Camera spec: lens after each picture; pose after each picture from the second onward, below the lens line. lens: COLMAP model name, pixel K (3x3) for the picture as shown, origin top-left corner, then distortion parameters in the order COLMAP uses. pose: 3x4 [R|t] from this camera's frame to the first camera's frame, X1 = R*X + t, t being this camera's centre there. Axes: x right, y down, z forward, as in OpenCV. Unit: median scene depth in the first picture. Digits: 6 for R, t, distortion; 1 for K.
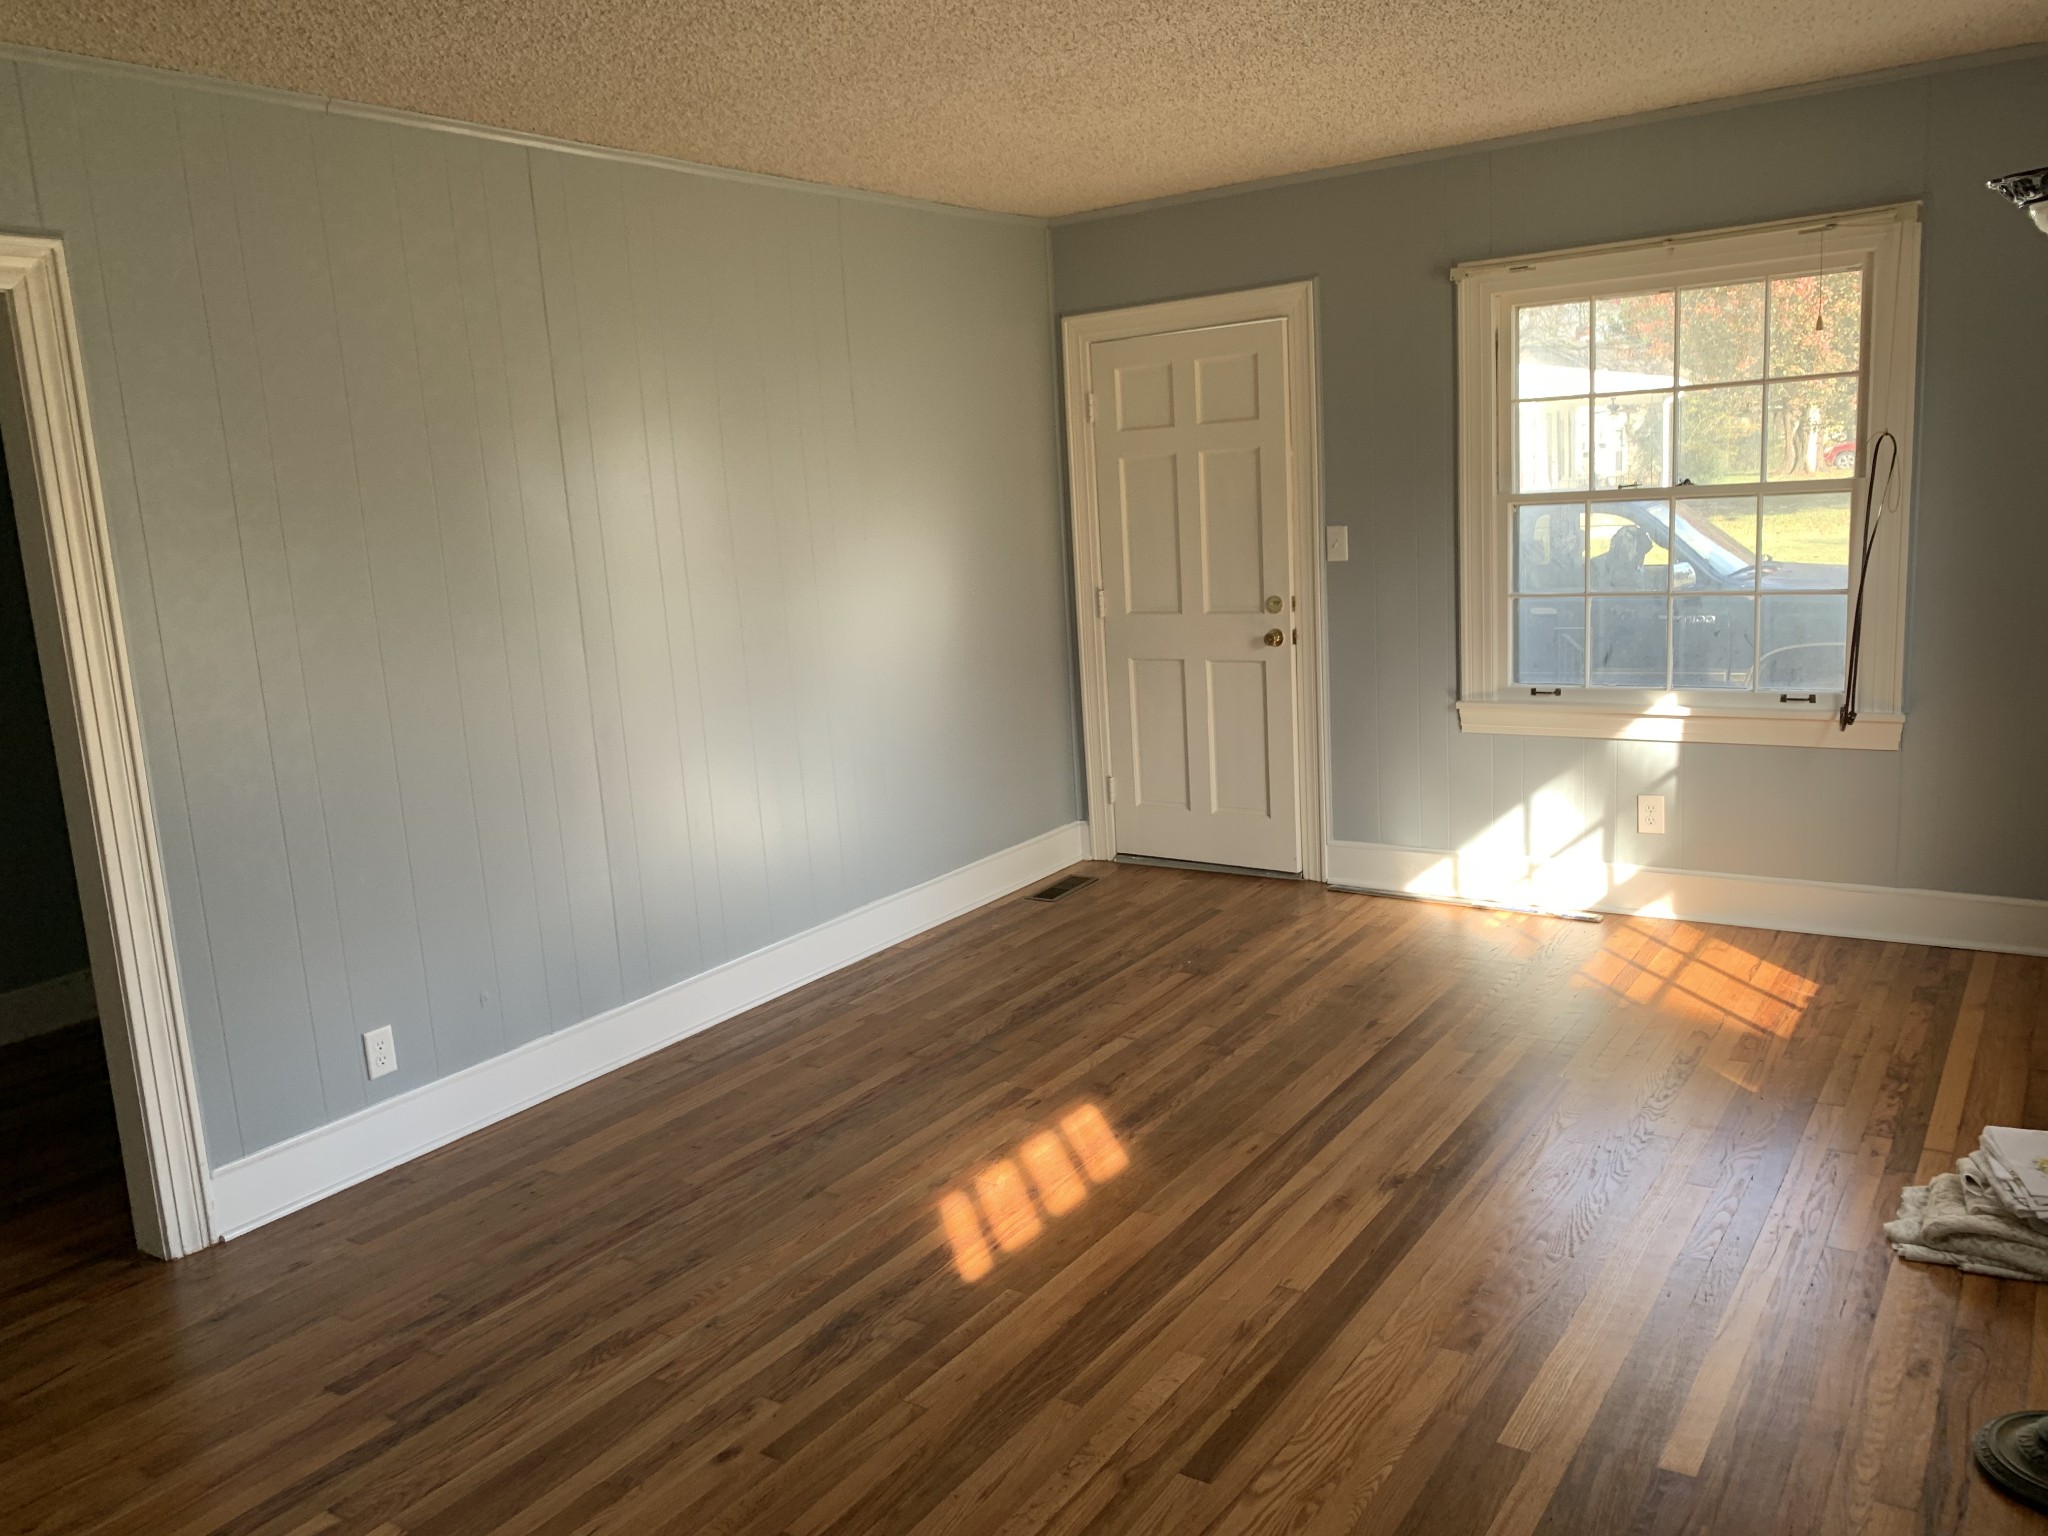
lens RADIAL K [[1593.2, 0, 1025.7], [0, 1593.2, 735.2], [0, 0, 1]] dist [0.079430, -0.098155]
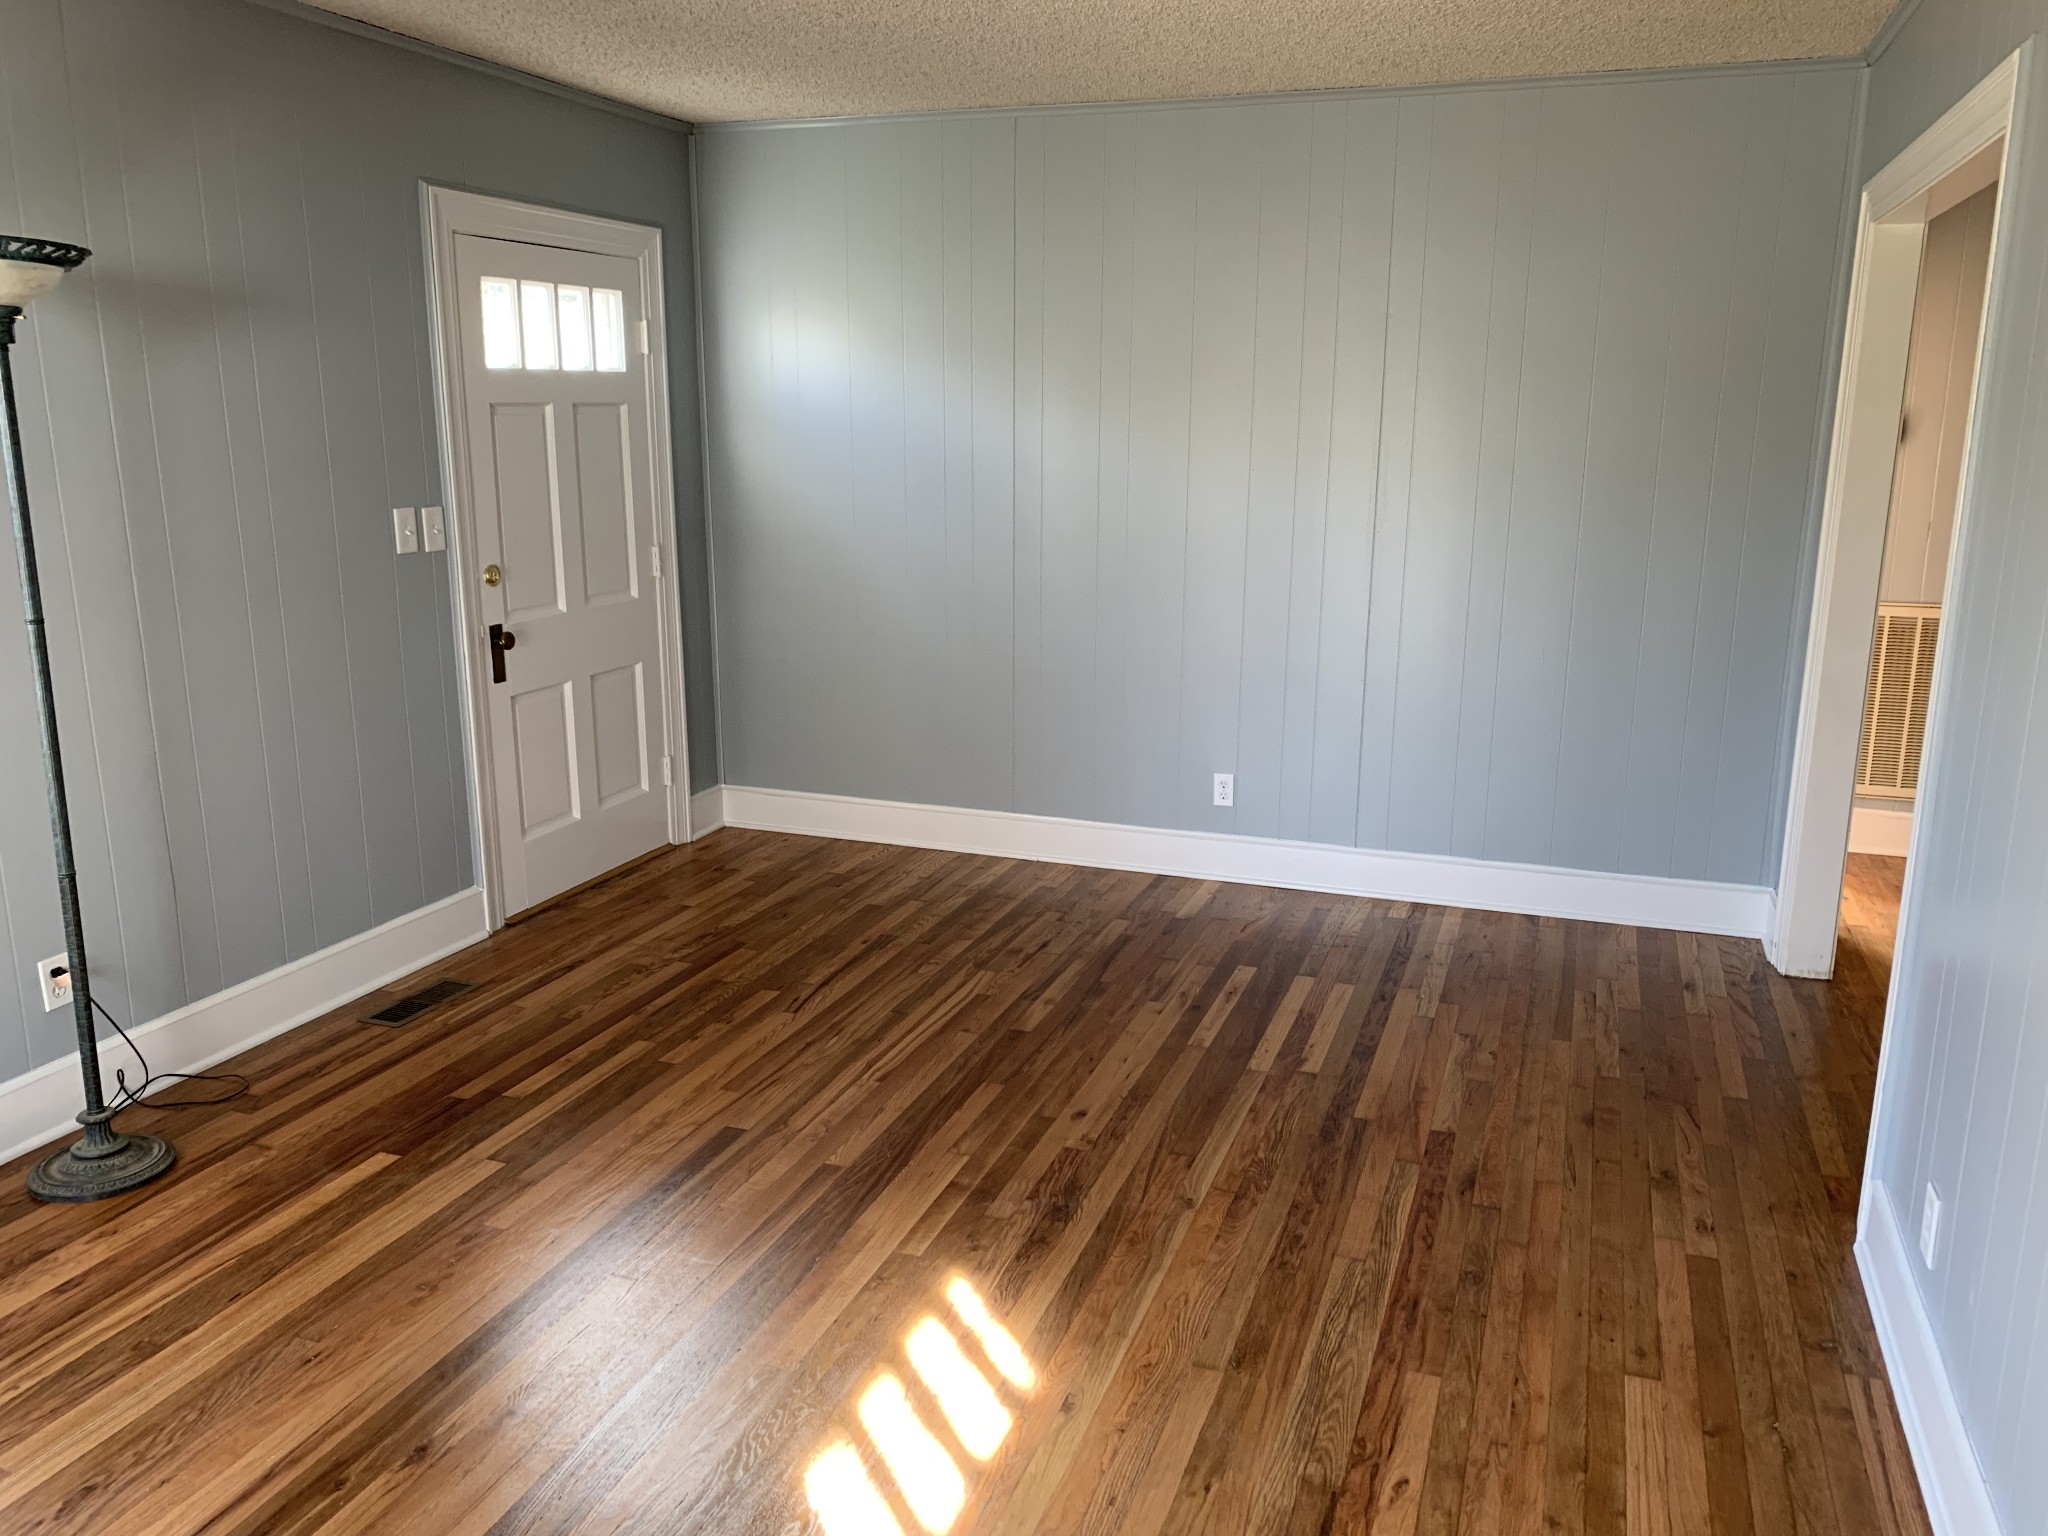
lens RADIAL K [[1573.2, 0, 1058.4], [0, 1573.2, 766.5], [0, 0, 1]] dist [0.121435, -0.248294]
pose [[-0.963371, 0.113582, -0.242931, 0.068365], [0.013588, 0.925387, 0.378779, -0.185276], [0.267828, 0.361604, -0.893035, 1.122419]]
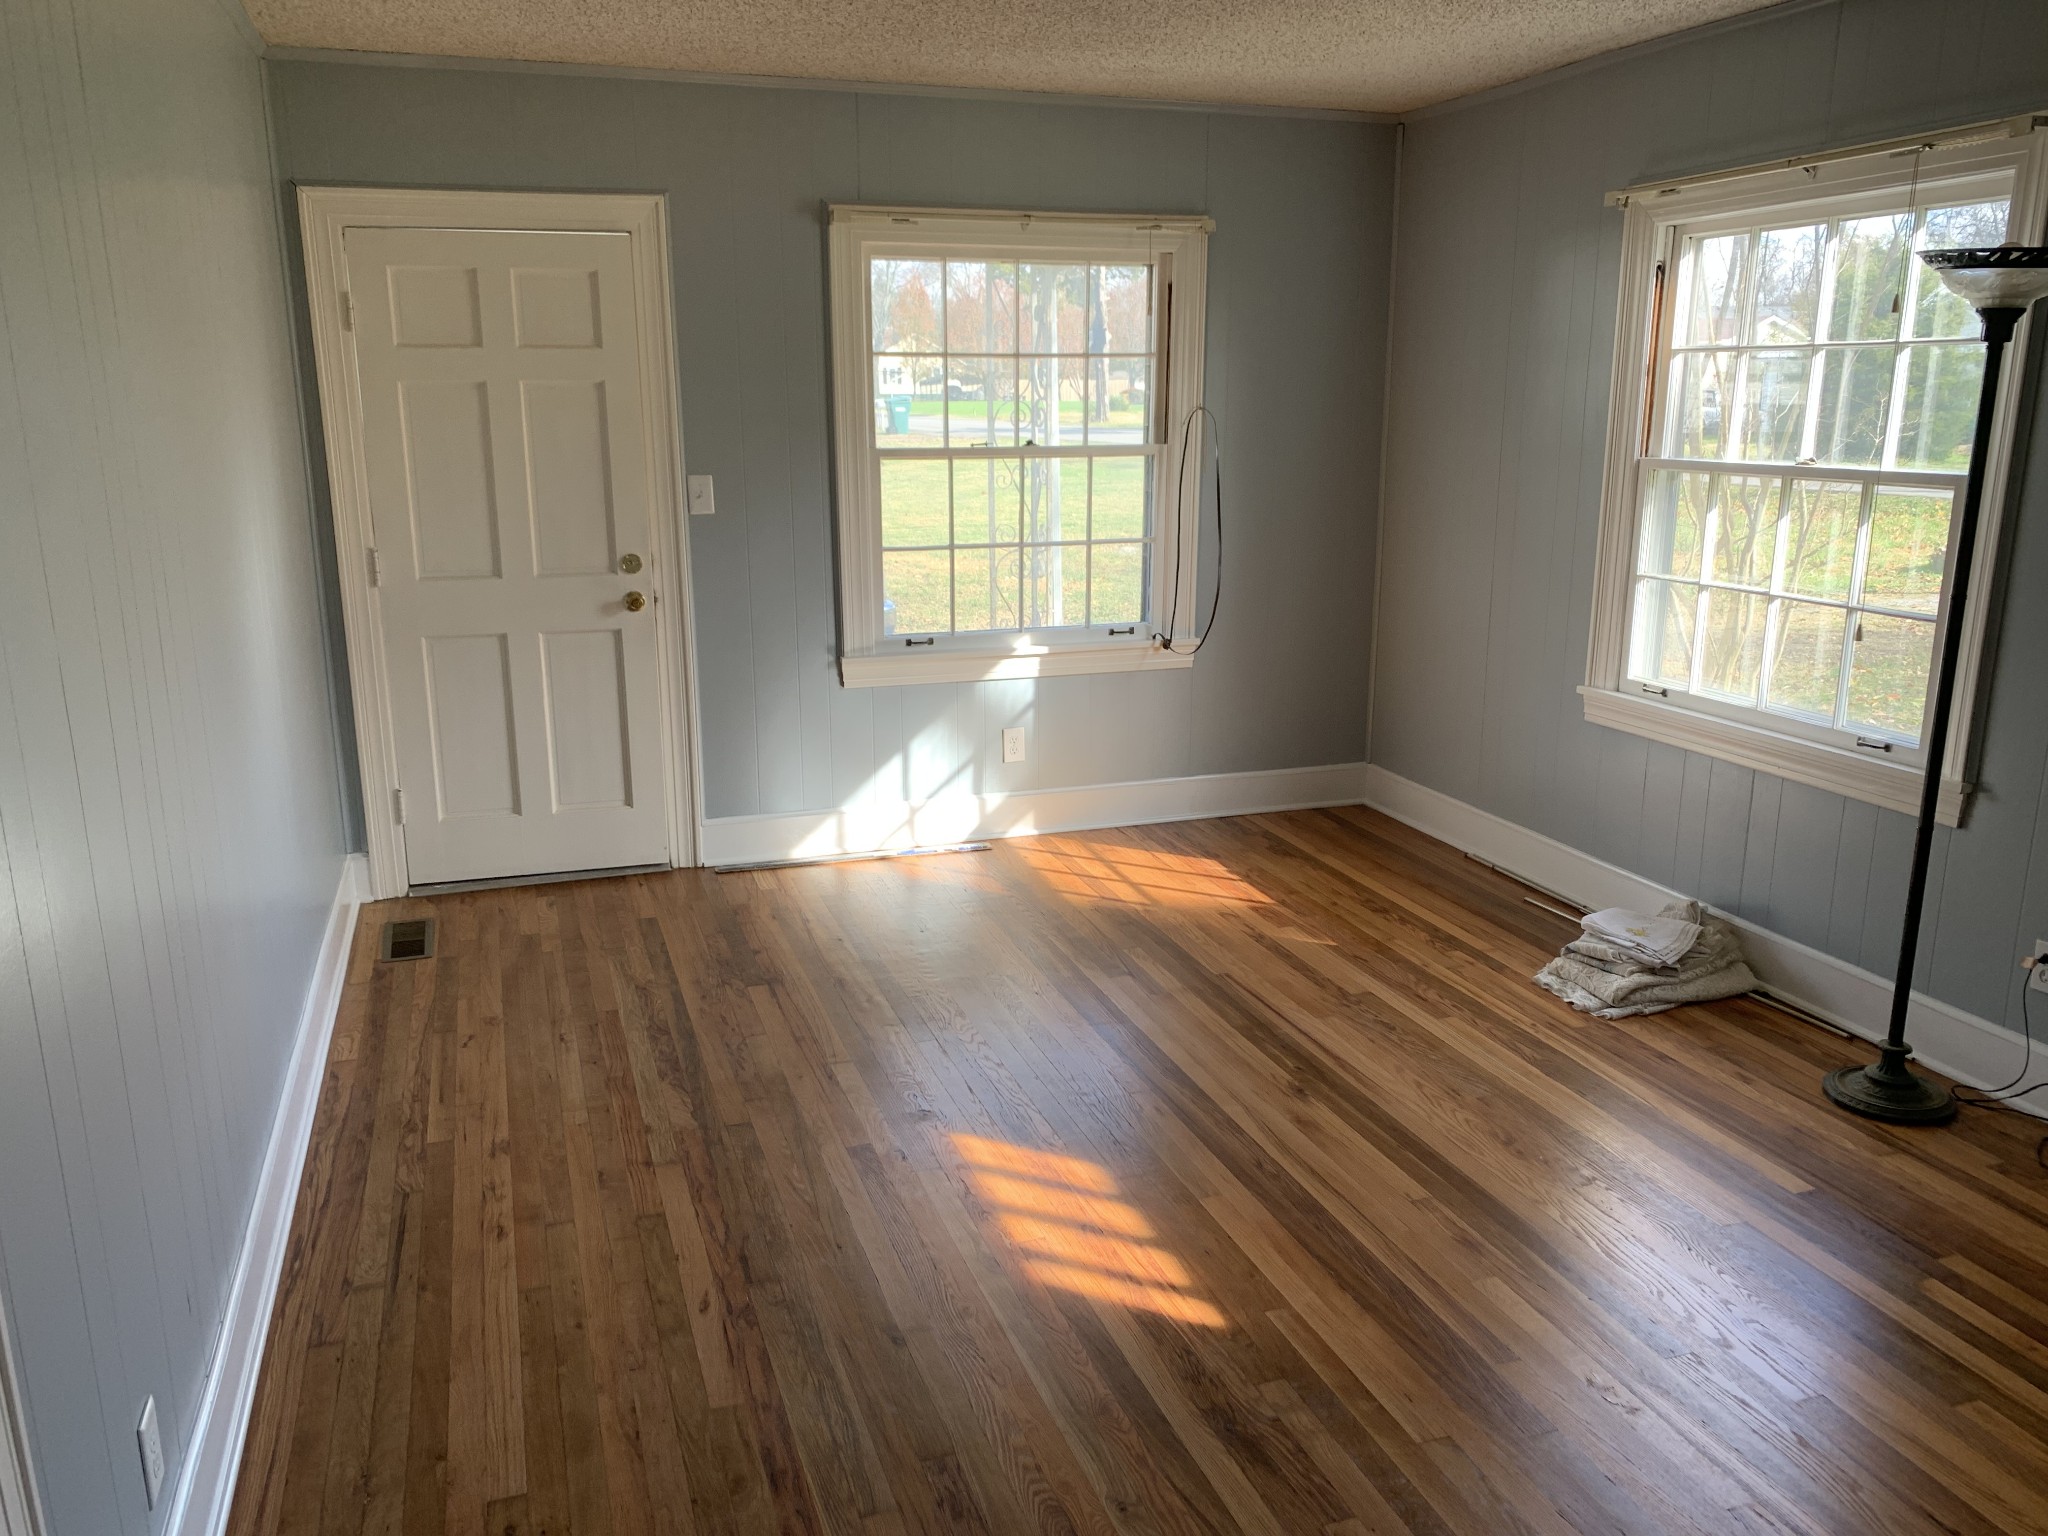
lens RADIAL K [[1573.2, 0, 1058.4], [0, 1573.2, 766.5], [0, 0, 1]] dist [0.121435, -0.248294]
pose [[0.587907, -0.133152, 0.797895, -0.484812], [0.092224, 0.990961, 0.097418, -0.041141], [-0.803654, 0.016313, 0.594873, 0.346391]]
